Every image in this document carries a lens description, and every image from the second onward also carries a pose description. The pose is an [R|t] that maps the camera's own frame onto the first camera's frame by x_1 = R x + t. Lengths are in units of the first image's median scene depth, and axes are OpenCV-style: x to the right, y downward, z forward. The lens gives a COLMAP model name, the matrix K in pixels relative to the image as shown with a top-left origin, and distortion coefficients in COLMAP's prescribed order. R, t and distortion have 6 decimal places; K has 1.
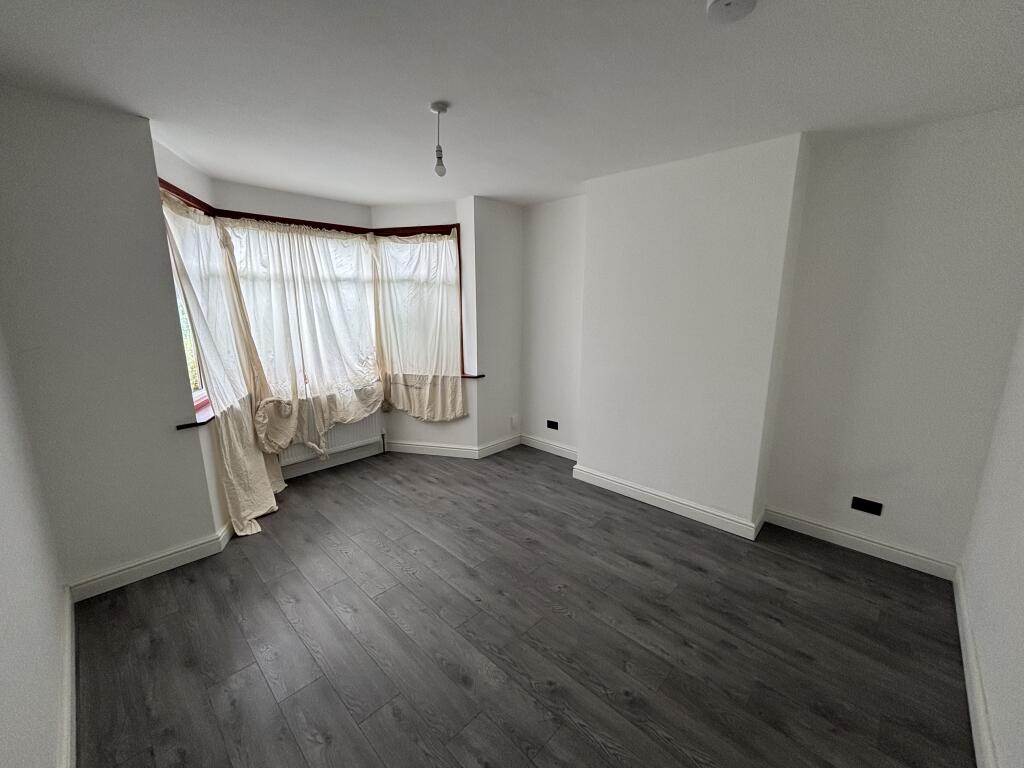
lens RADIAL K [[416.6, 0, 514.5], [0, 416.6, 383.8], [0, 0, 1]] dist [-0.002474, 0.000597]
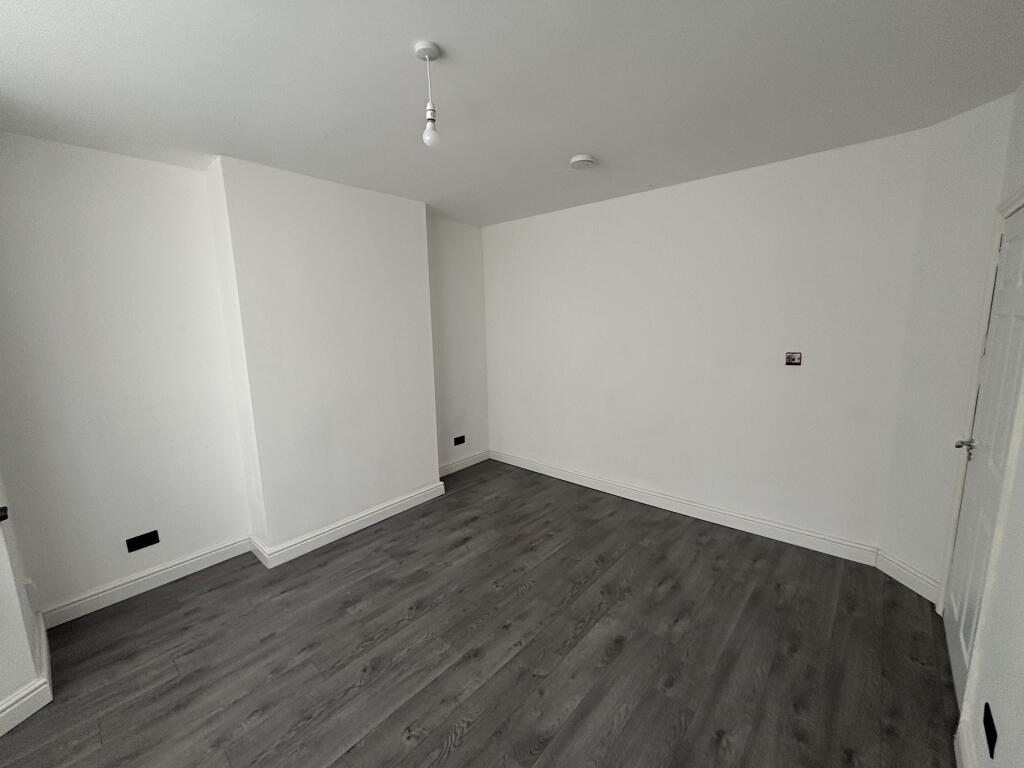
lens RADIAL K [[416.6, 0, 508.3], [0, 416.6, 386.0], [0, 0, 1]] dist [-0.002474, 0.000597]
pose [[-0.034266, -0.170254, 0.984804, -0.729684], [0.223176, 0.959197, 0.173593, -0.151500], [-0.974176, 0.225733, 0.005128, 0.735589]]
